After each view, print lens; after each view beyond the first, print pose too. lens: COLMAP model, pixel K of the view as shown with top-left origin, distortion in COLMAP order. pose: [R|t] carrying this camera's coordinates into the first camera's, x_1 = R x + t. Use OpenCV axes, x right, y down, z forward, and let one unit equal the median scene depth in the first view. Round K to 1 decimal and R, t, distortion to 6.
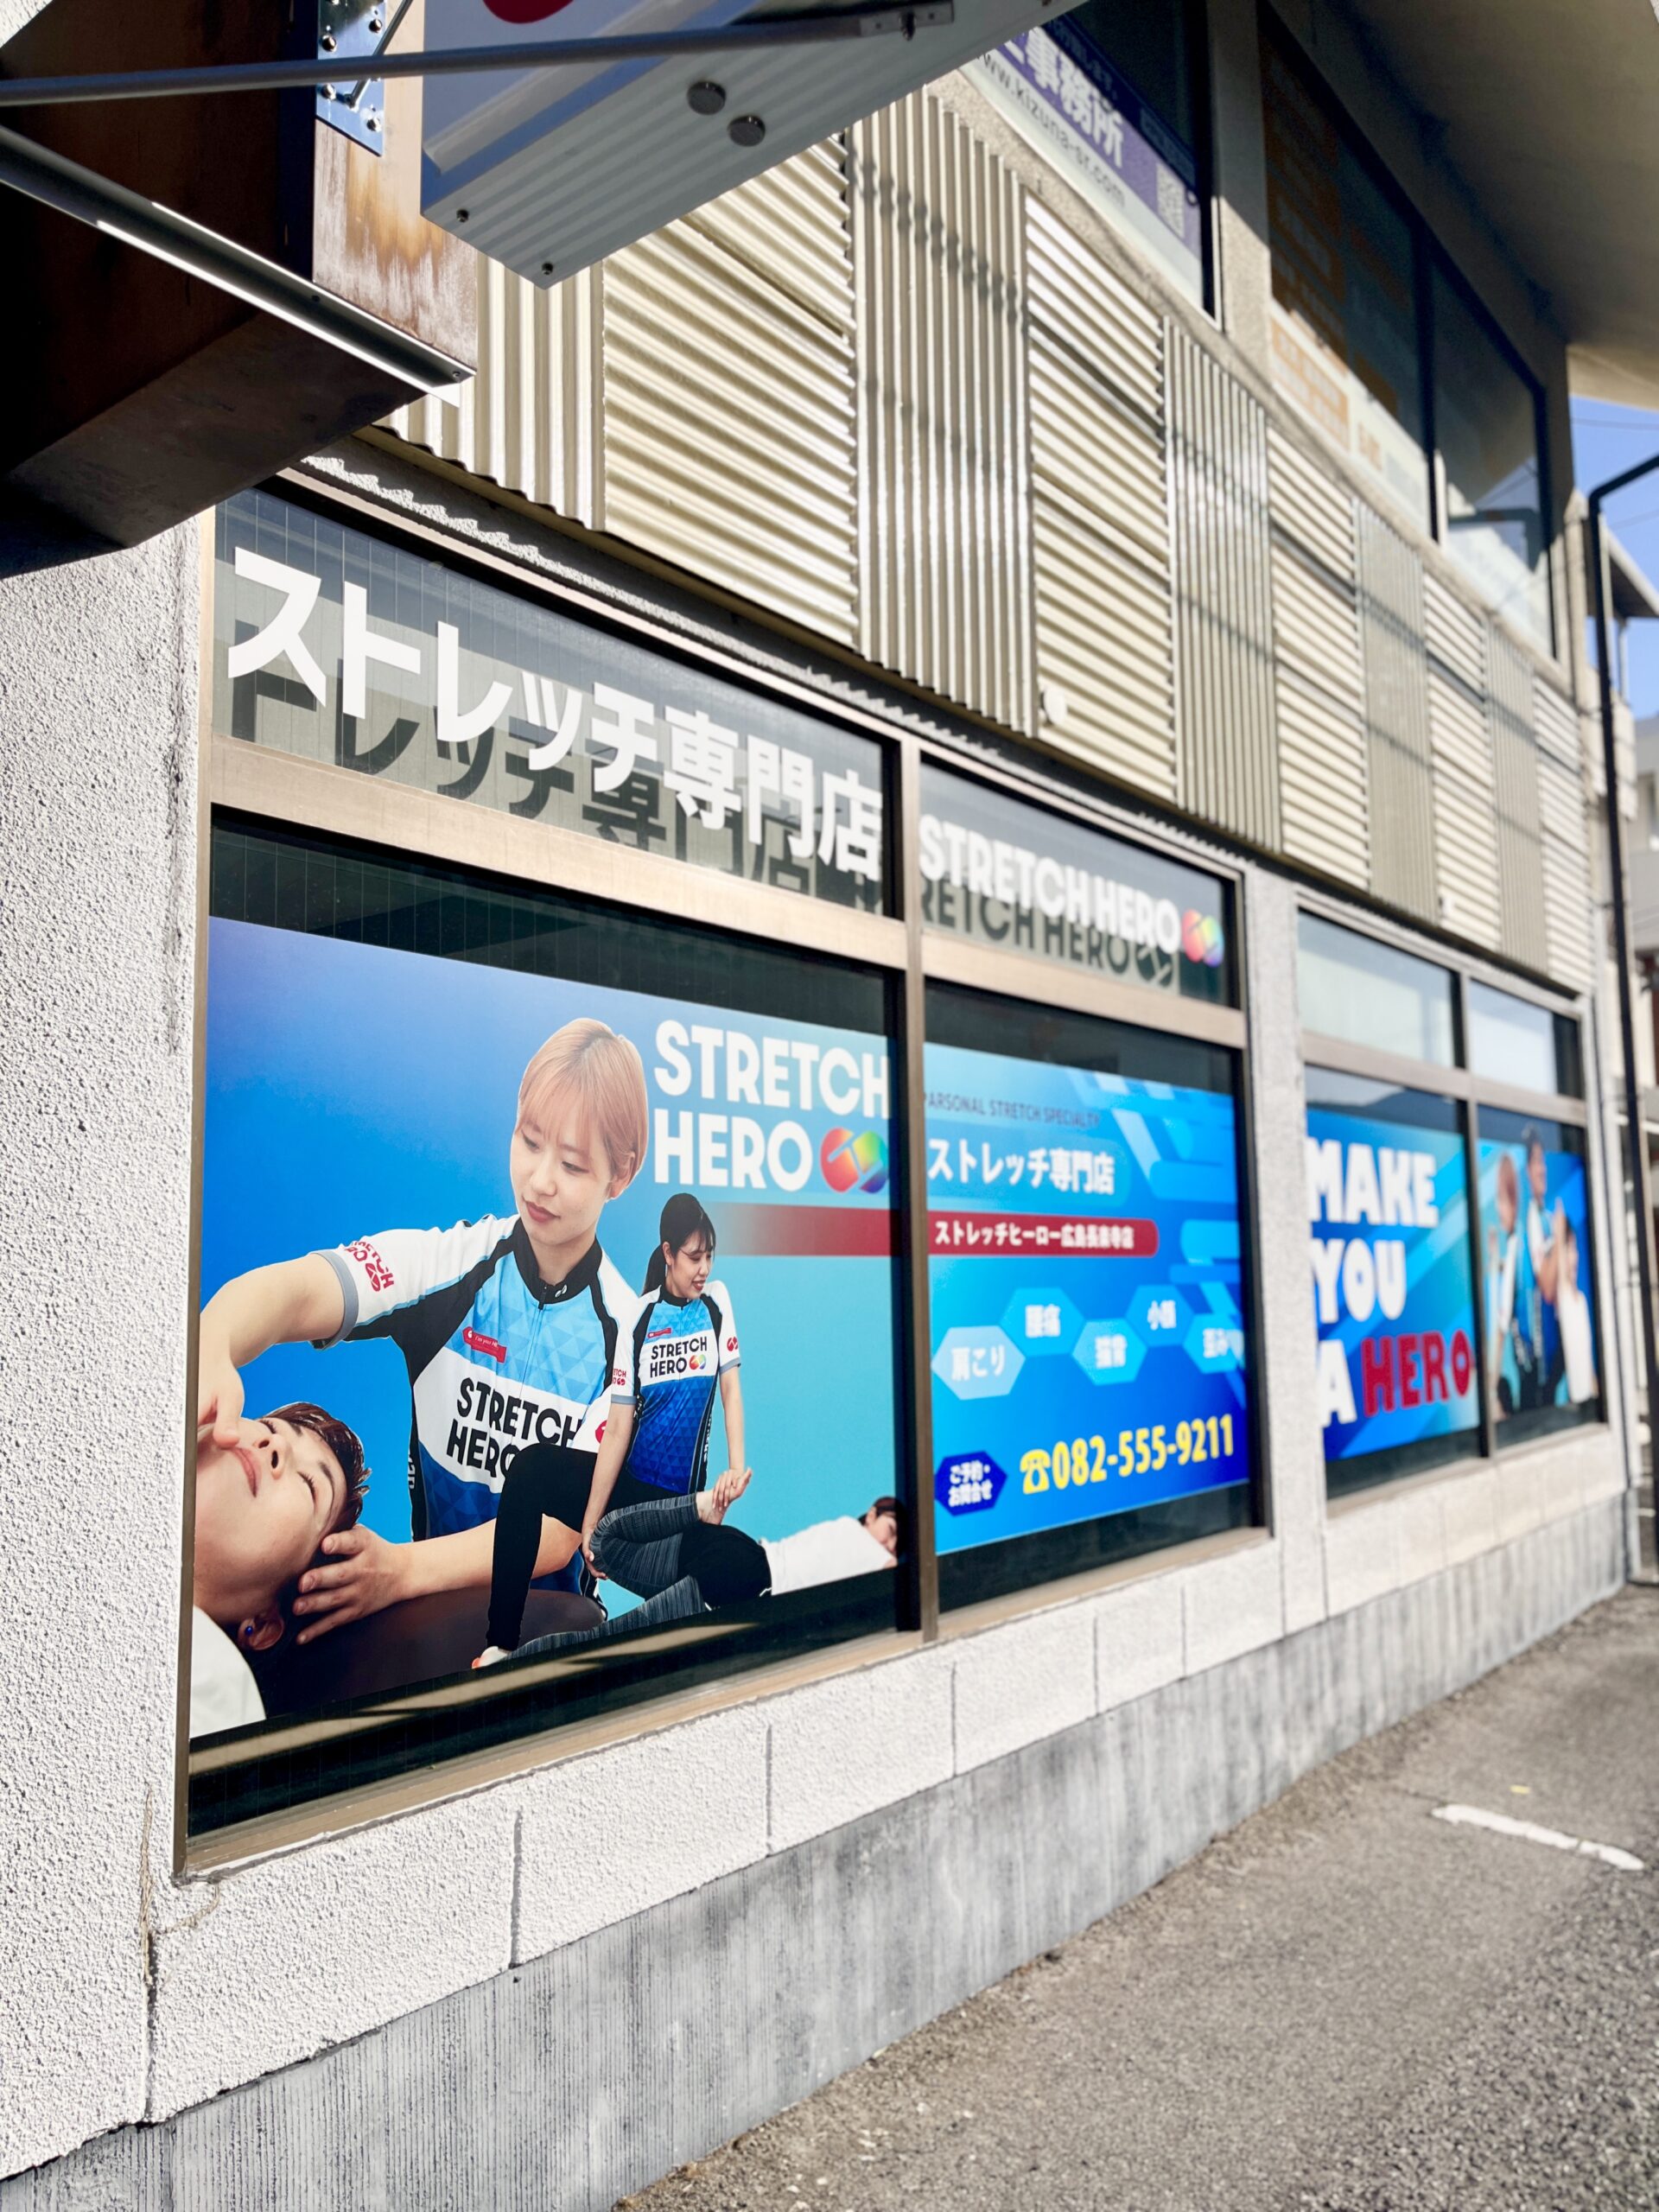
lens RADIAL K [[1672.1, 0, 829.5], [0, 1672.1, 1106.0], [0, 0, 1]] dist [0.039316, -0.006659]
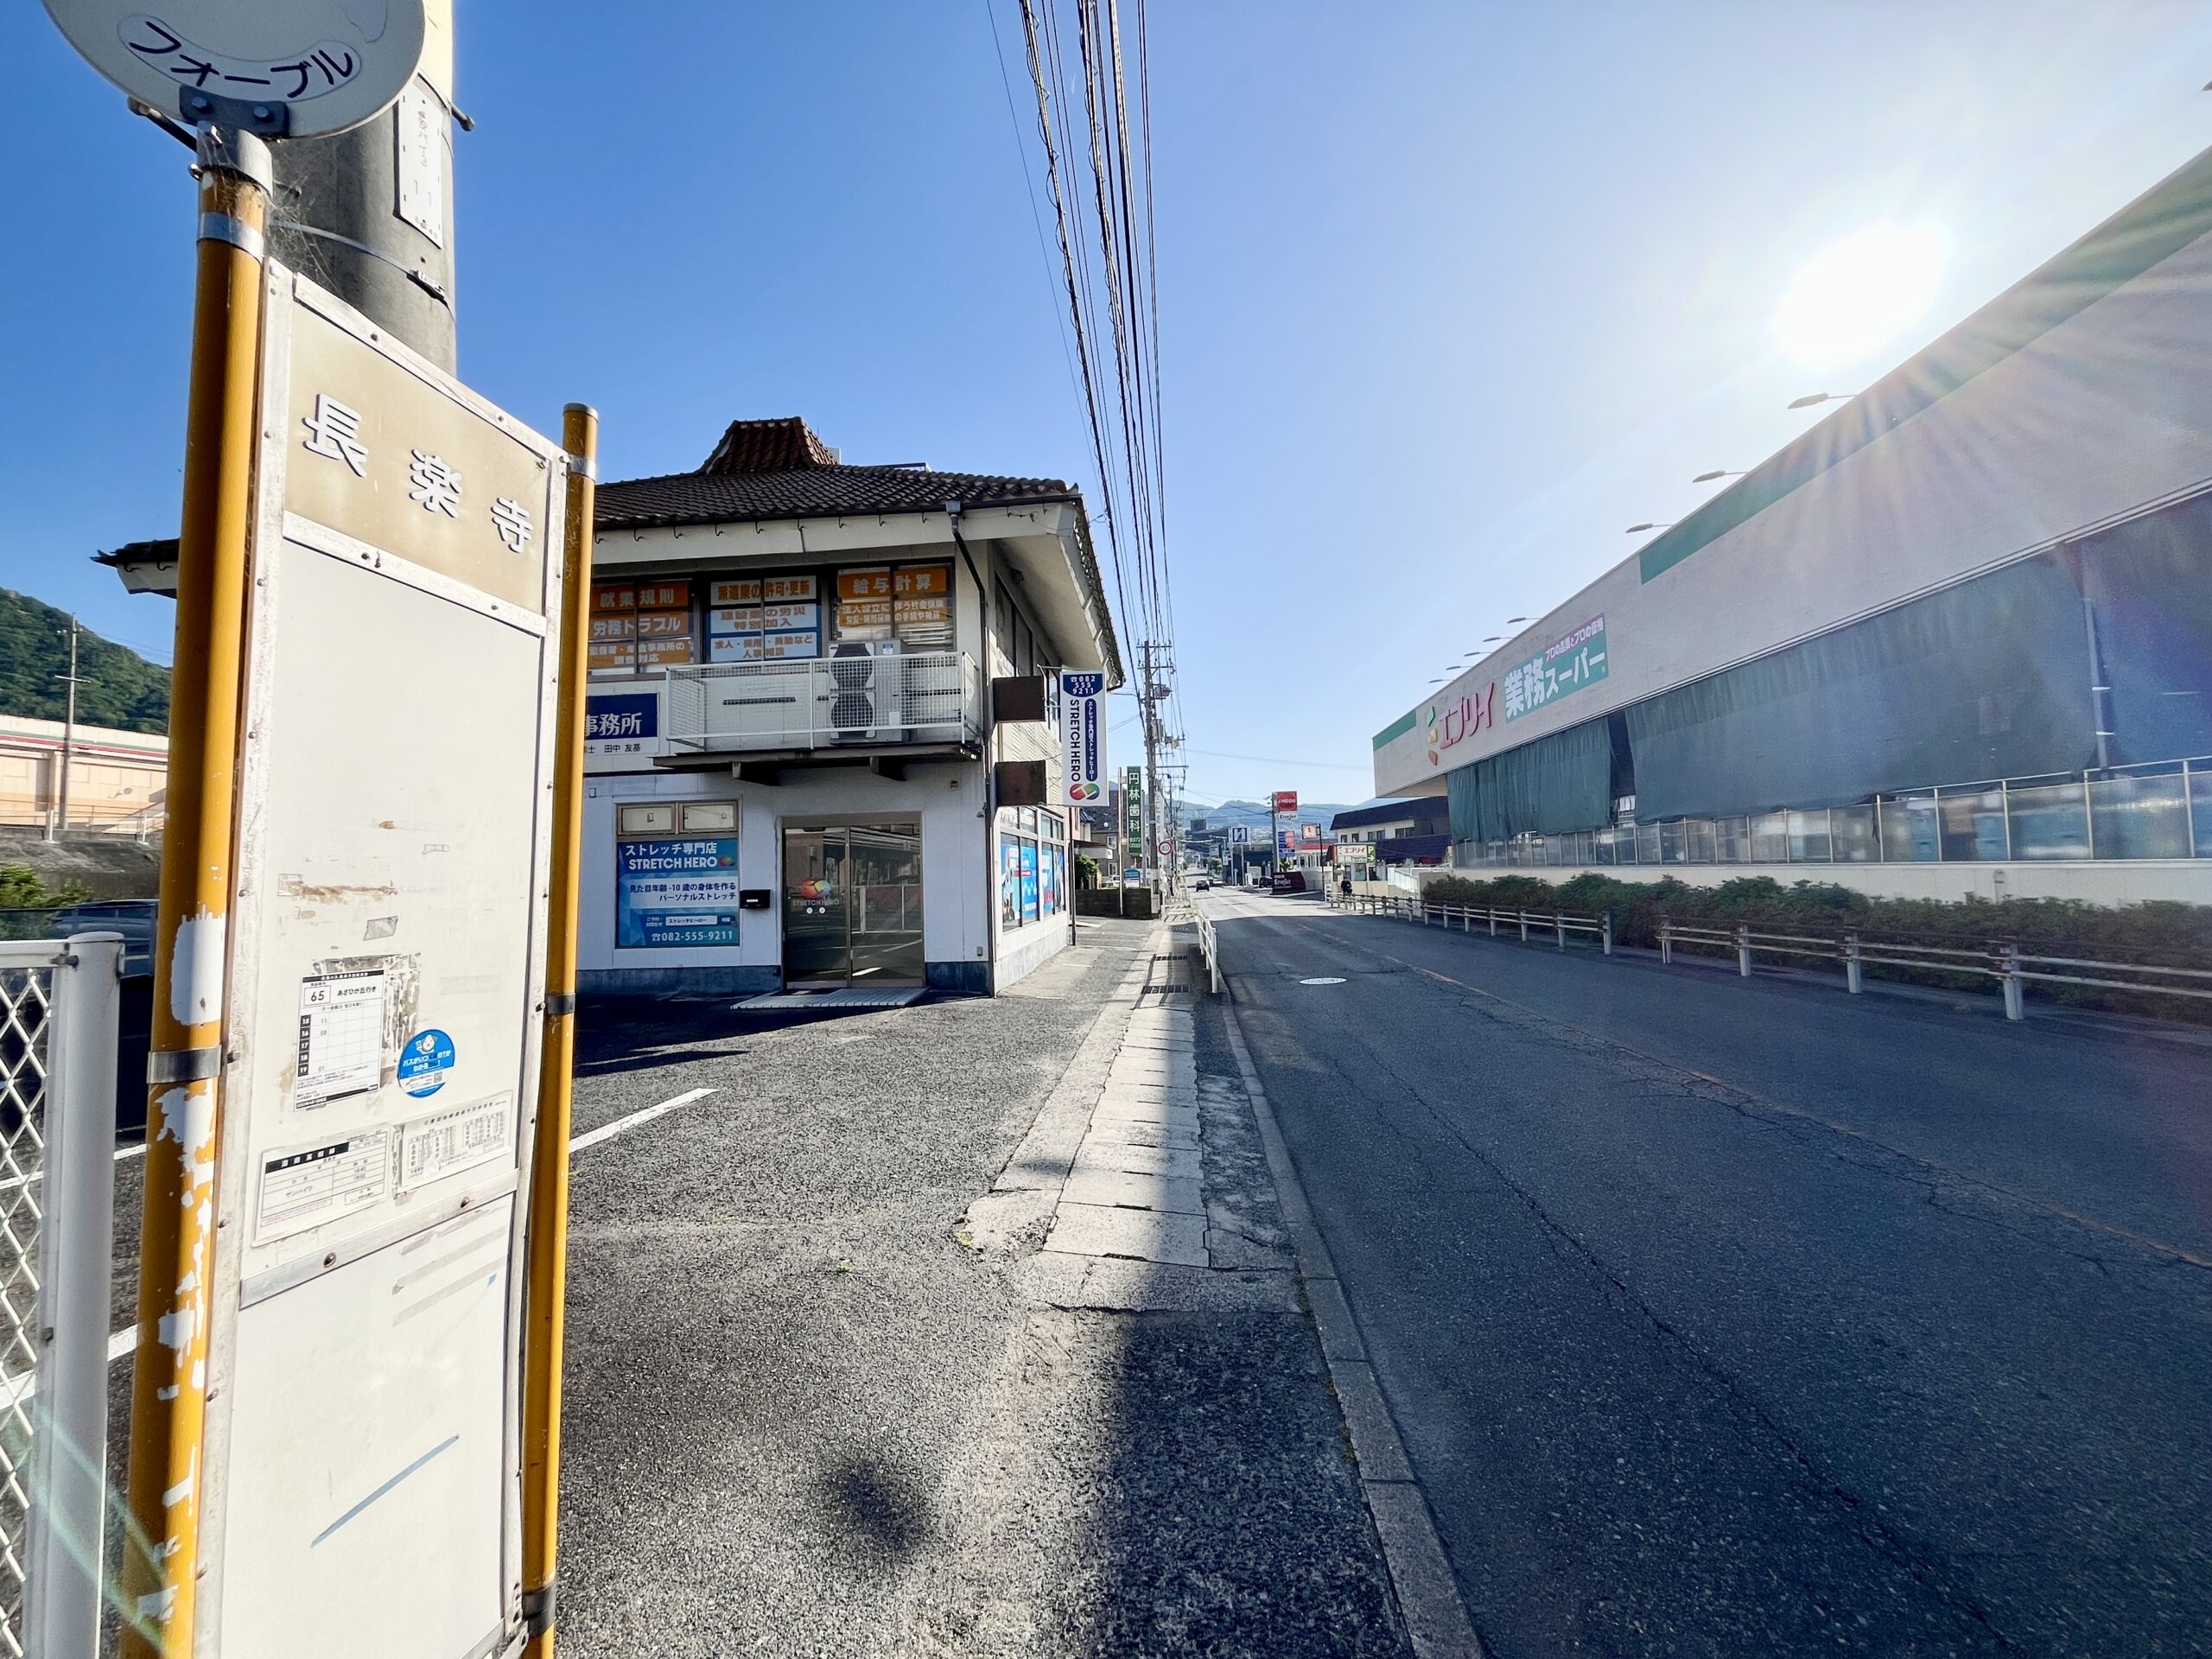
lens RADIAL K [[904.2, 0, 1097.5], [0, 904.2, 803.9], [0, 0, 1]] dist [0.000262, -0.000008]
pose [[0.833969, 0.037818, 0.550515, -1.770063], [-0.047384, 0.998872, 0.003163, -0.242368], [-0.549774, -0.028723, 0.834820, -2.335366]]
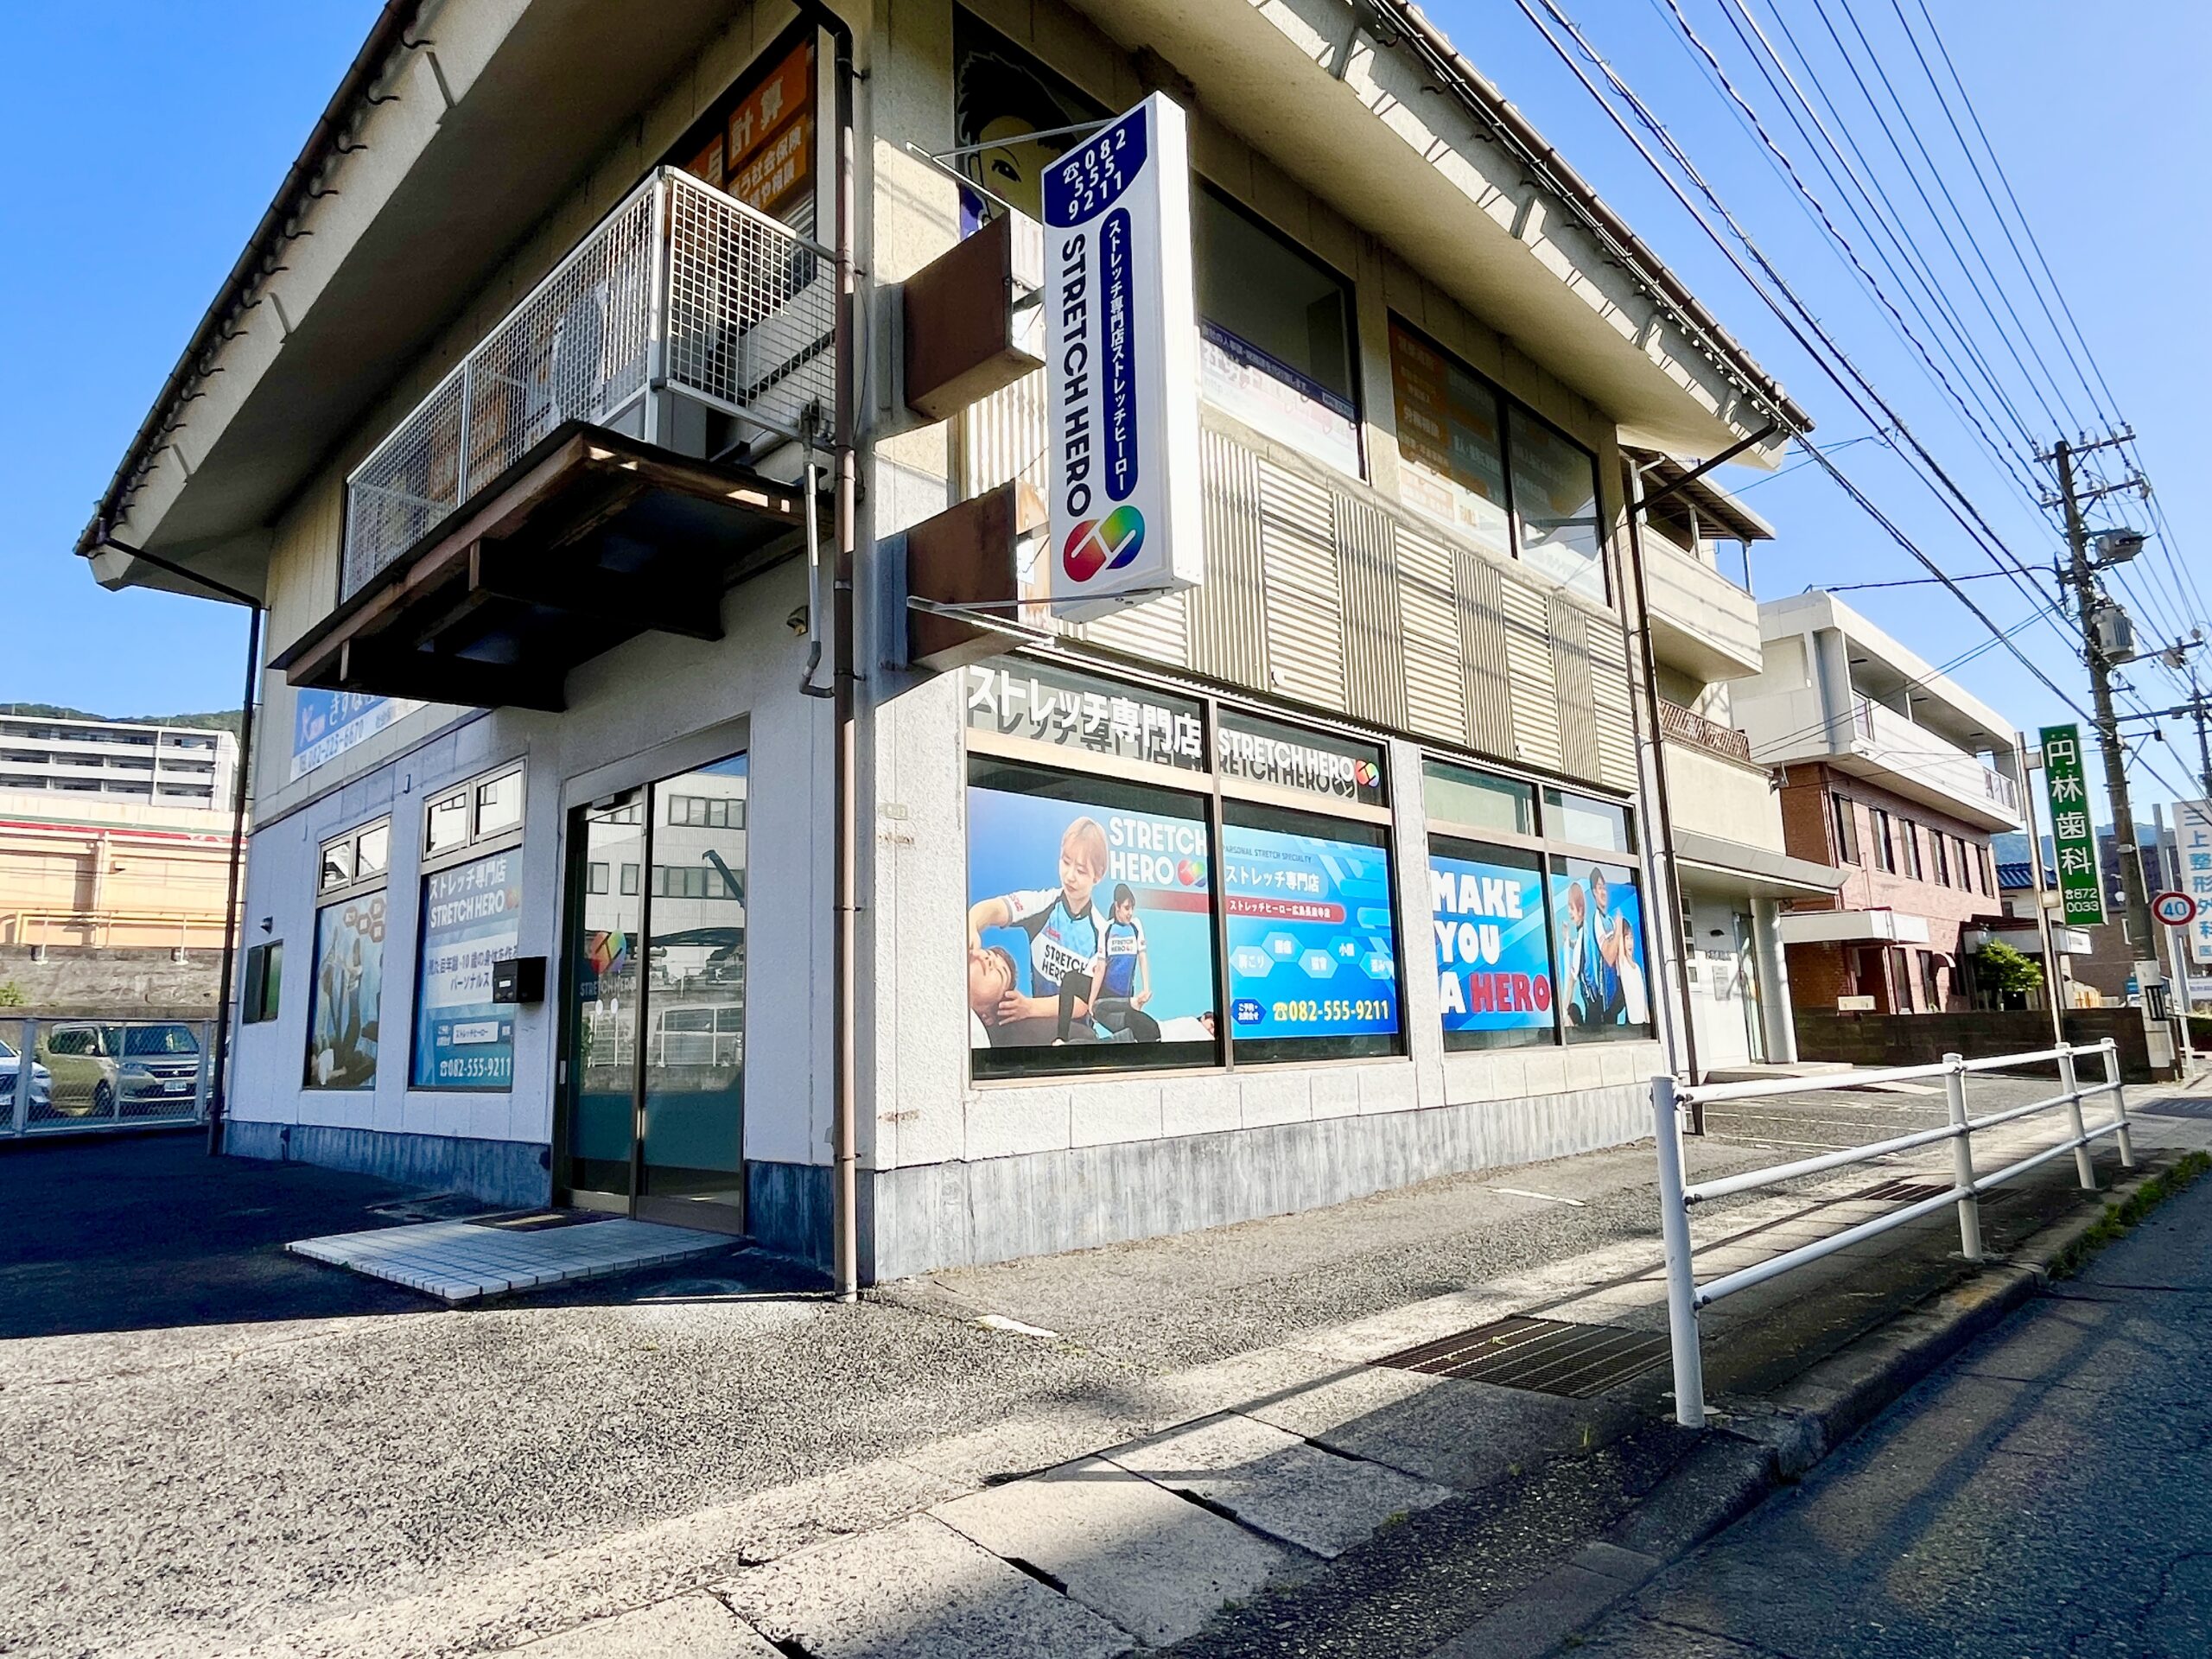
lens RADIAL K [[1288.3, 0, 1100.9], [0, 1288.3, 819.4], [0, 0, 1]] dist [-0.002742, -0.000136]
pose [[0.994094, -0.031792, -0.103764, 0.075026], [0.025505, 0.997789, -0.061365, 0.062189], [0.105485, 0.058356, 0.992707, -0.826058]]
